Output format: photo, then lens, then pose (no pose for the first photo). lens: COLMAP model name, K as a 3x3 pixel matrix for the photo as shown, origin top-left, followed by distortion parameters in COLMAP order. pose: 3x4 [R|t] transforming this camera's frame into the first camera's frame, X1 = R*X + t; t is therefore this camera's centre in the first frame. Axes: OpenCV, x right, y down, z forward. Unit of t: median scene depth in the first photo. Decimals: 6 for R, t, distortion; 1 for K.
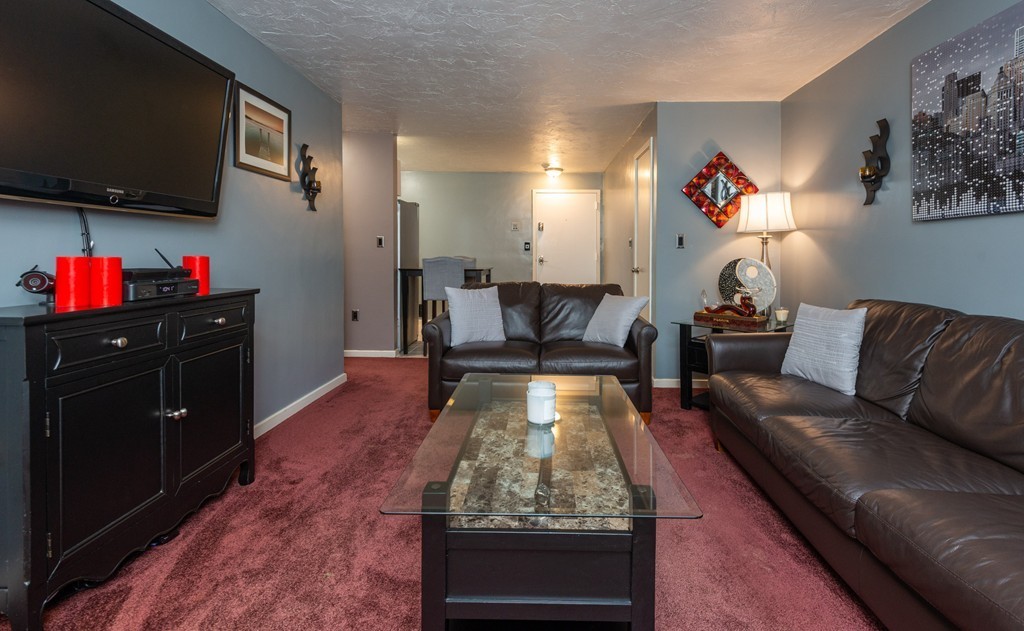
lens RADIAL K [[475.2, 0, 532.8], [0, 475.2, 264.2], [0, 0, 1]] dist [-0.001378, -0.001181]
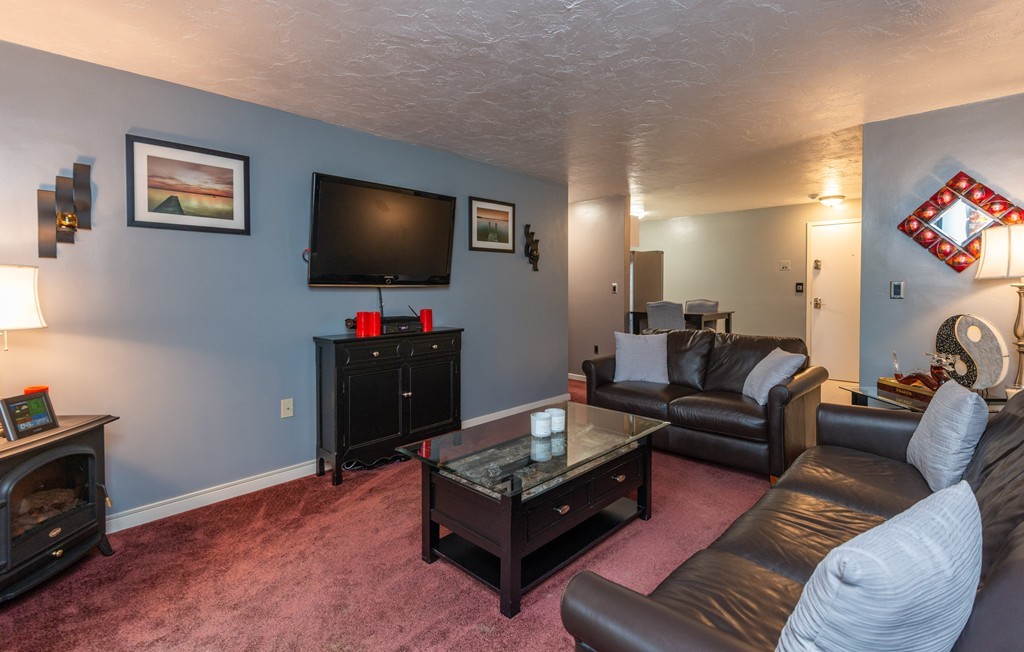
lens RADIAL K [[471.3, 0, 511.2], [0, 471.3, 294.7], [0, 0, 1]] dist [0.000476, -0.000325]
pose [[0.722230, -0.000612, -0.691653, 0.531271], [-0.003215, 0.999986, -0.004241, -0.046899], [0.691646, 0.005287, 0.722218, -0.042857]]
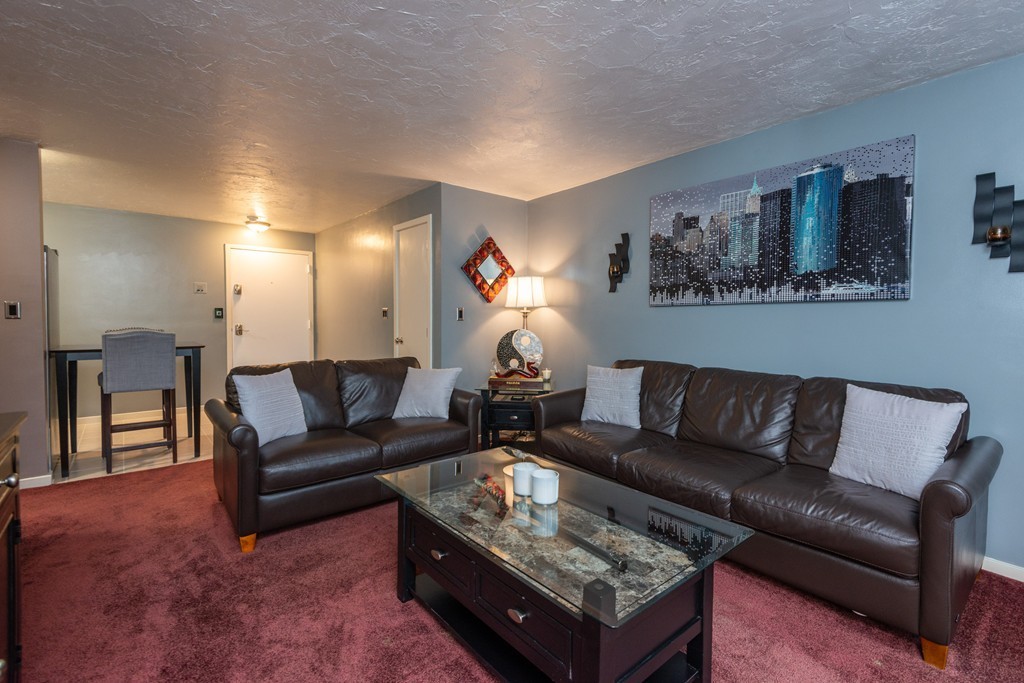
lens RADIAL K [[460.3, 0, 510.2], [0, 460.3, 333.2], [0, 0, 1]] dist [0.039623, -0.025488]
pose [[0.754067, -0.024701, 0.656333, -0.406092], [0.013112, 0.999660, 0.022558, -0.036591], [-0.656667, -0.008405, 0.754134, 0.162332]]
